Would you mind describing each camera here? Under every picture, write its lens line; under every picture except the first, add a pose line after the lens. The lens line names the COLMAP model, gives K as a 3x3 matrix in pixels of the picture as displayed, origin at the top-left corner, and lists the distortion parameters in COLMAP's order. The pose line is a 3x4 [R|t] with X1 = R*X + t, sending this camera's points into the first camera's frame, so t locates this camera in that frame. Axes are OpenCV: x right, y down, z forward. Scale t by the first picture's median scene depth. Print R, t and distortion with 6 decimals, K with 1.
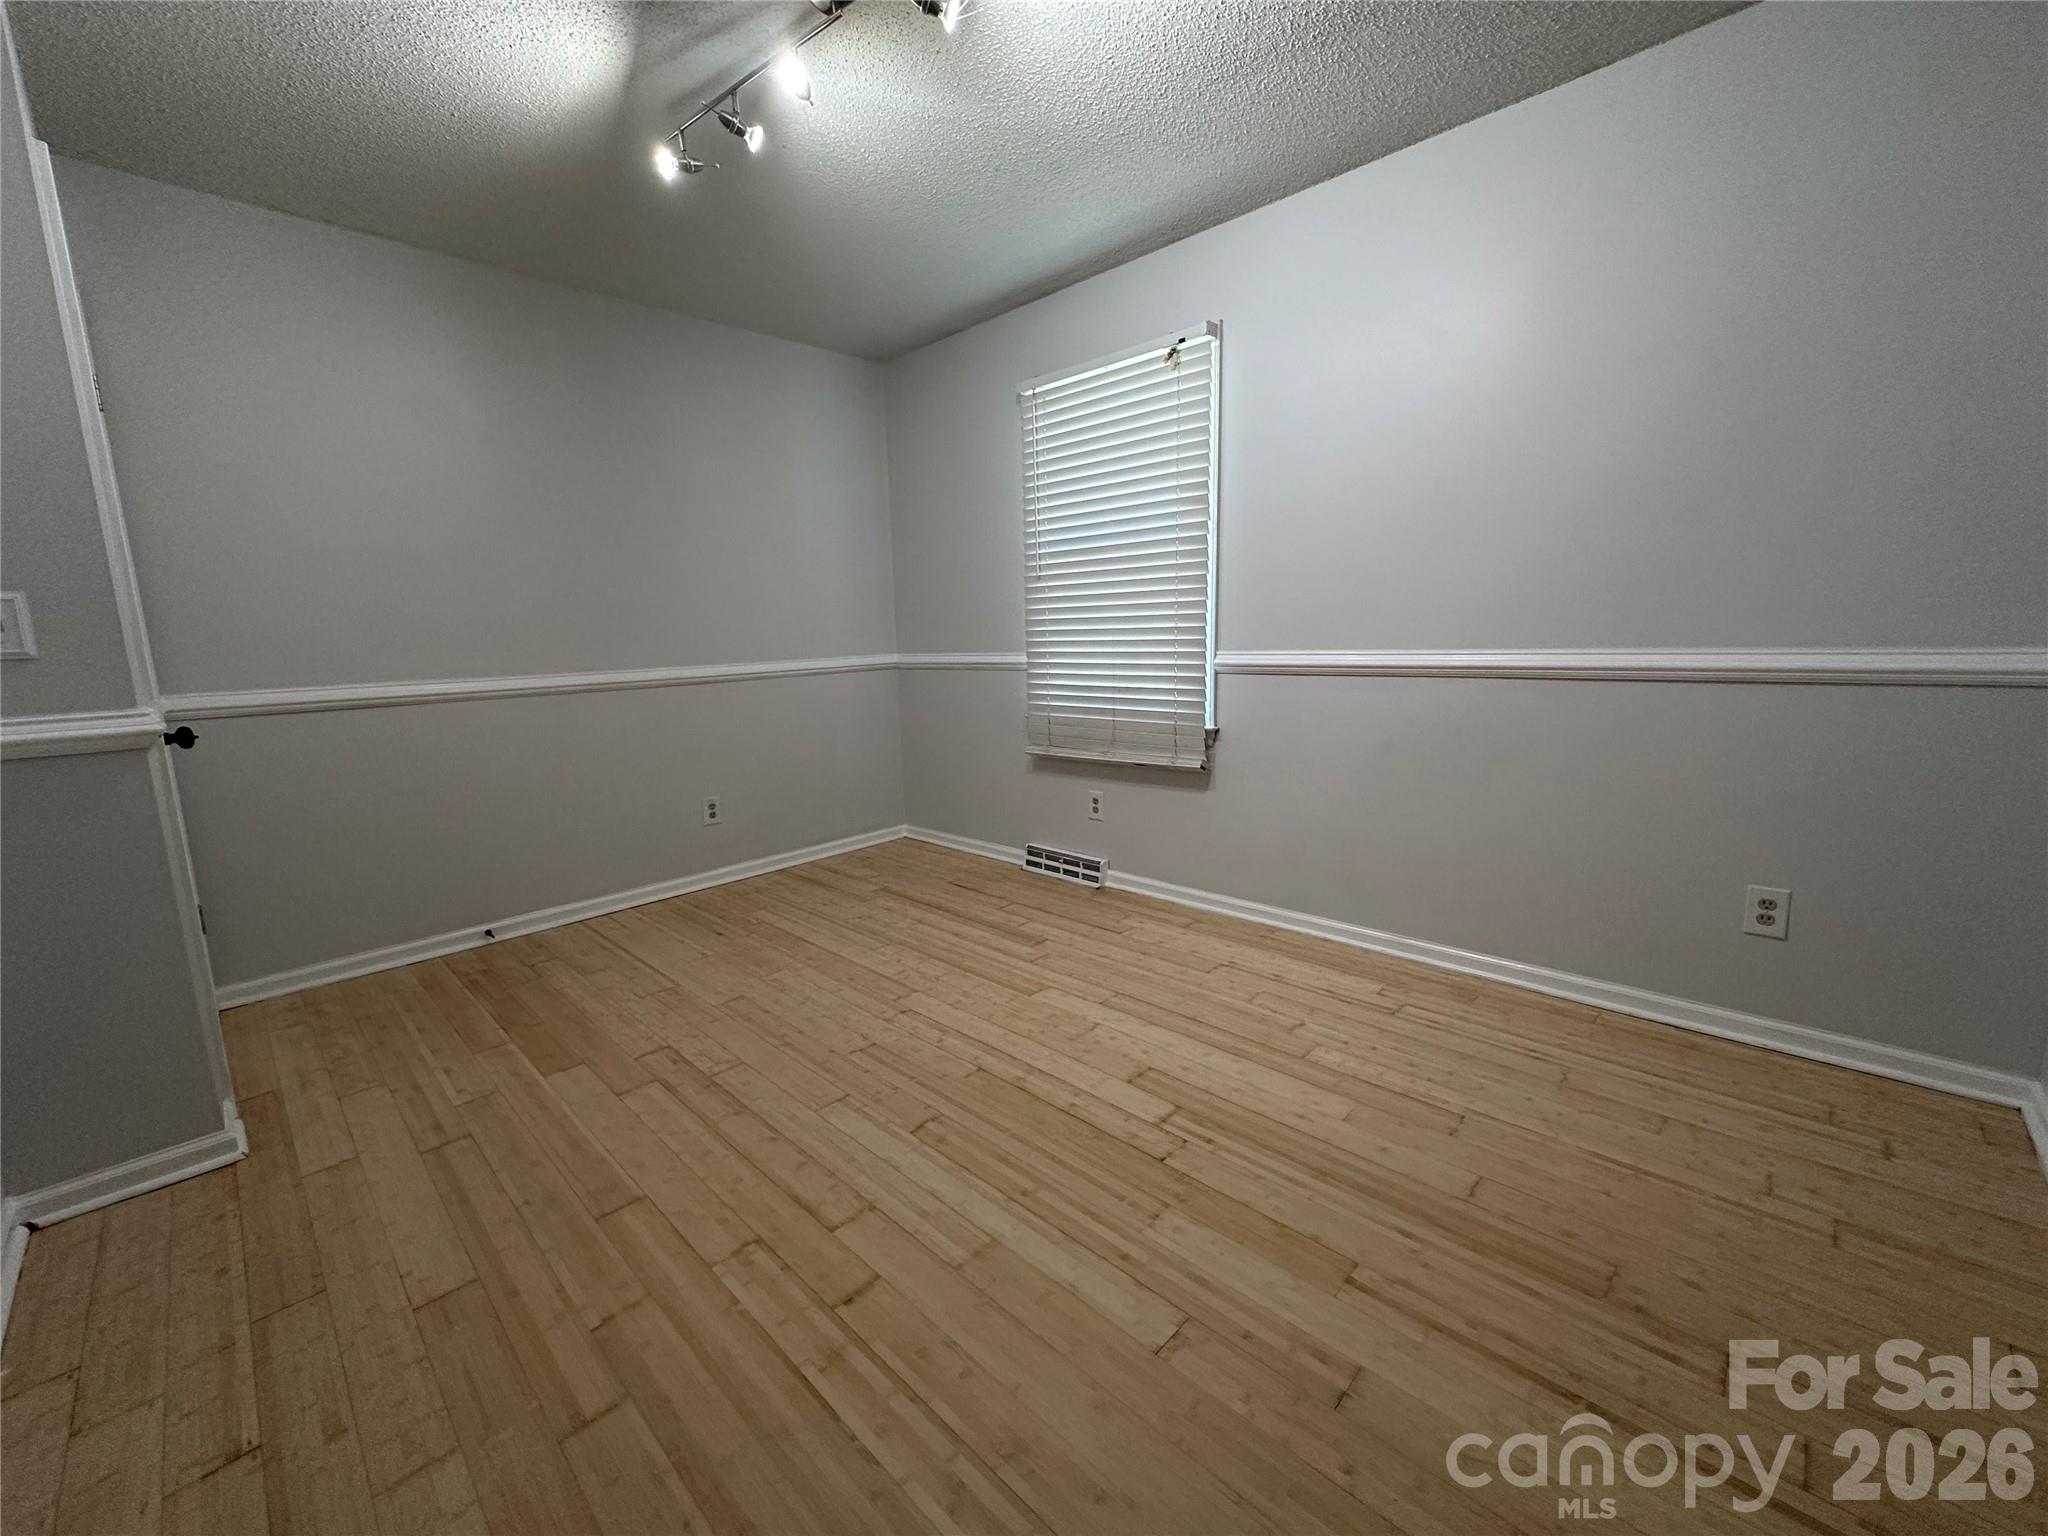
lens RADIAL K [[816.0, 0, 1024.0], [0, 816.0, 768.0], [0, 0, 1]] dist [-0.002530, -0.000306]
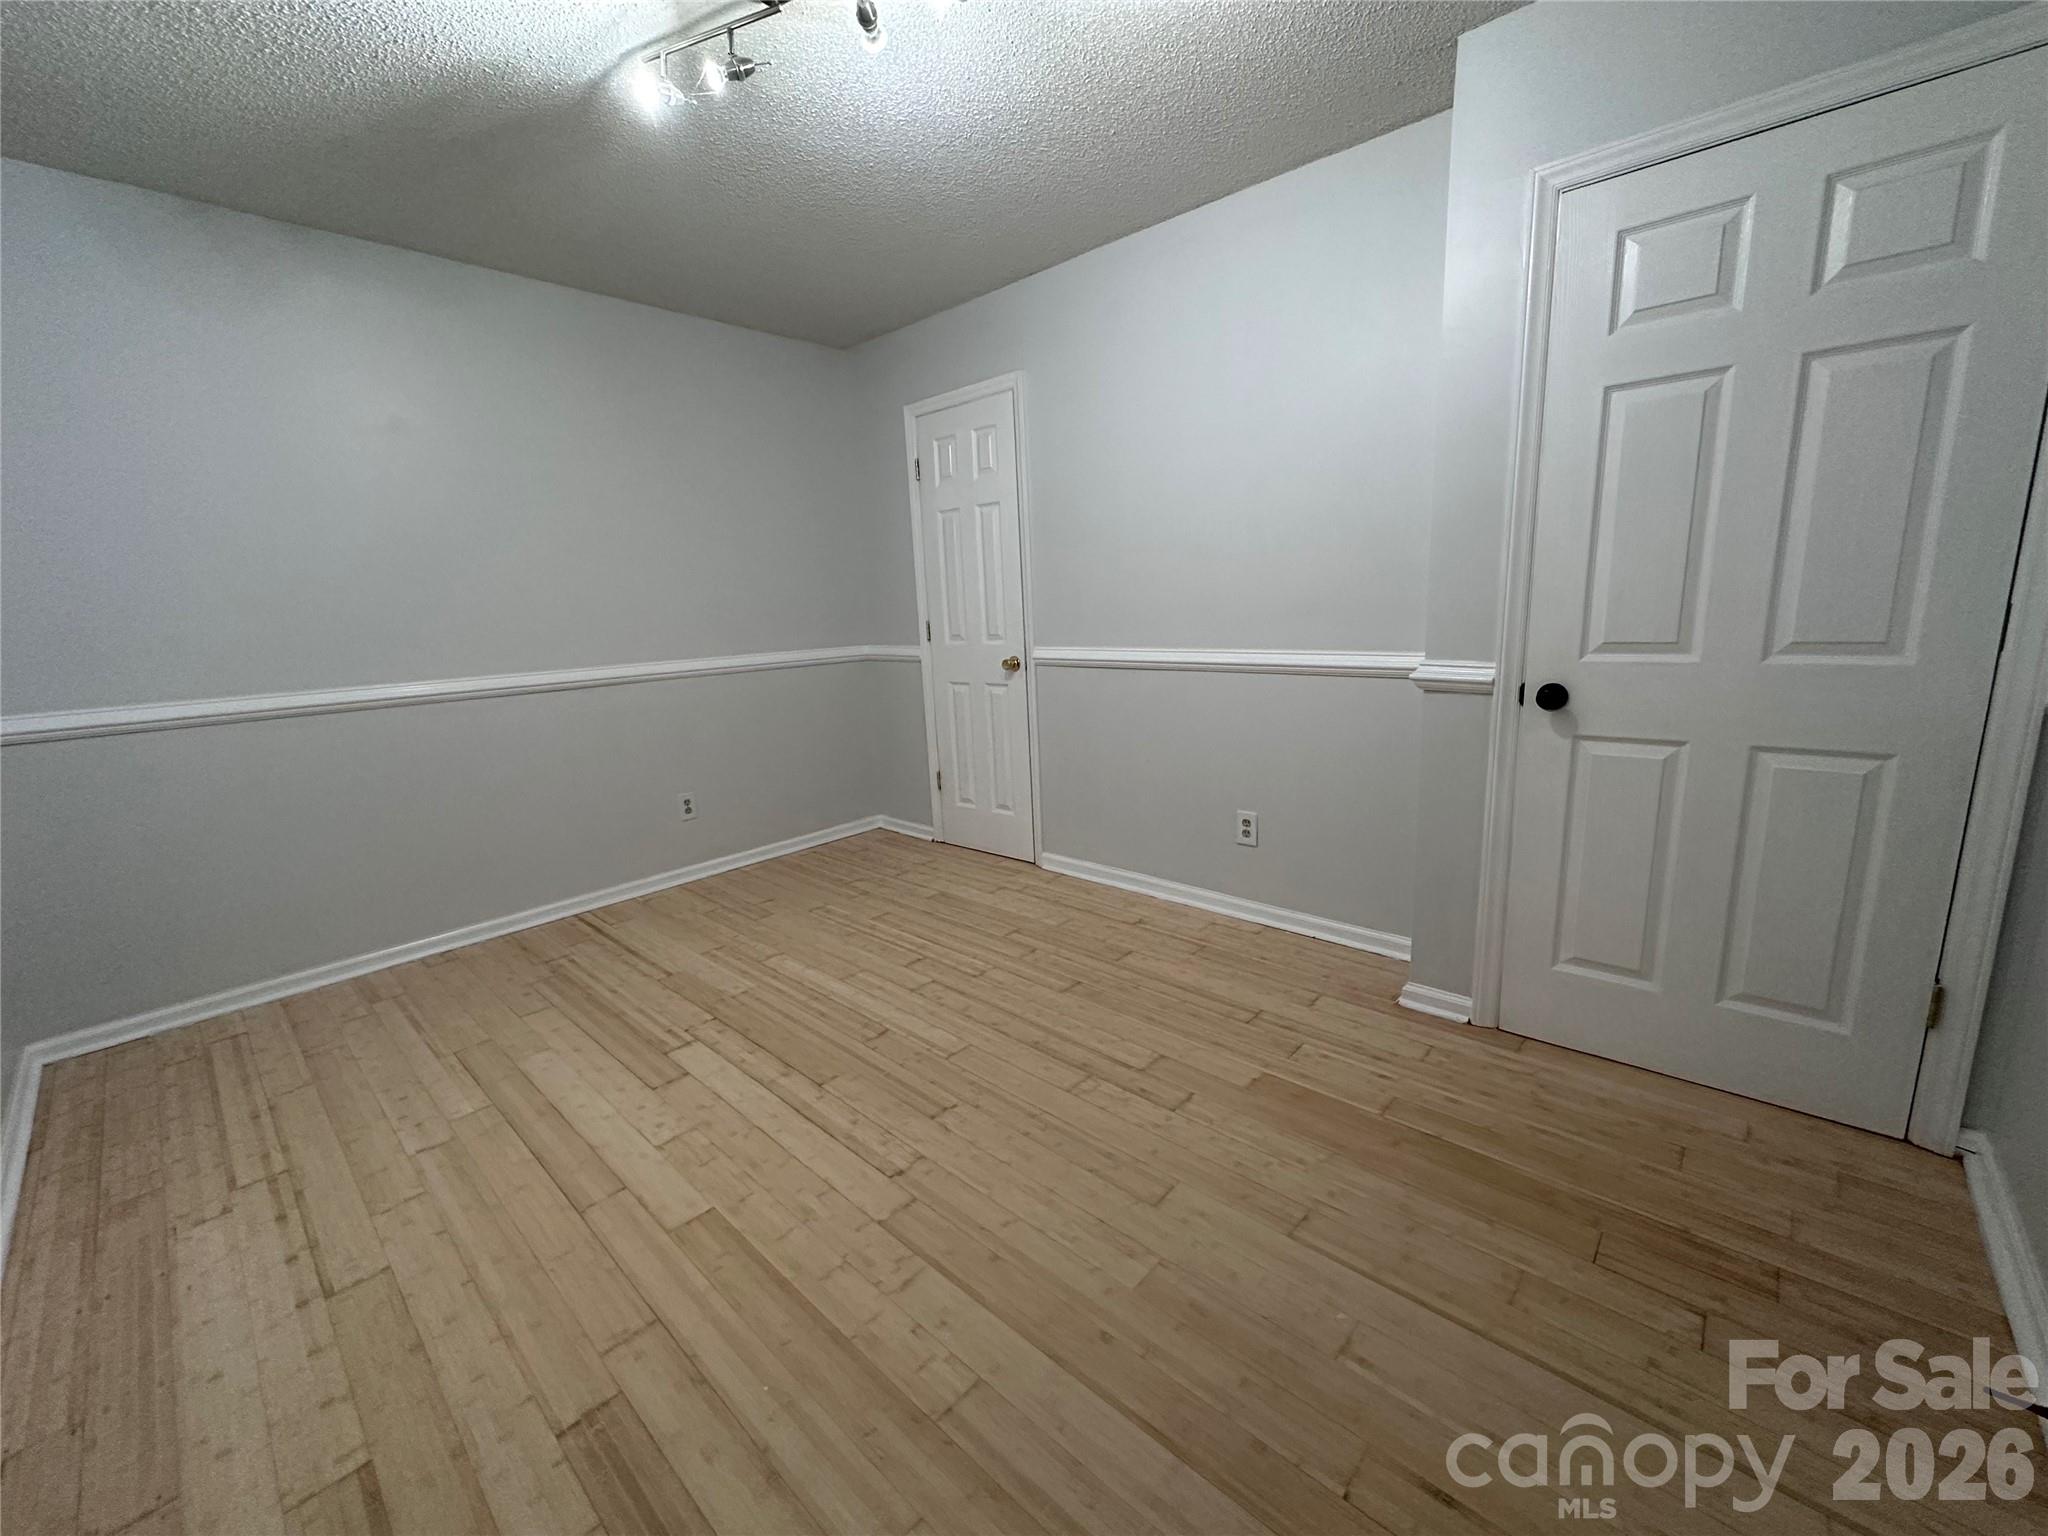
lens RADIAL K [[816.0, 0, 1024.0], [0, 816.0, 768.0], [0, 0, 1]] dist [-0.002530, -0.000306]
pose [[-0.997091, 0.074796, -0.014698, -0.323769], [0.064625, 0.931728, 0.357361, -0.343073], [0.040424, 0.355371, -0.933851, 1.836767]]
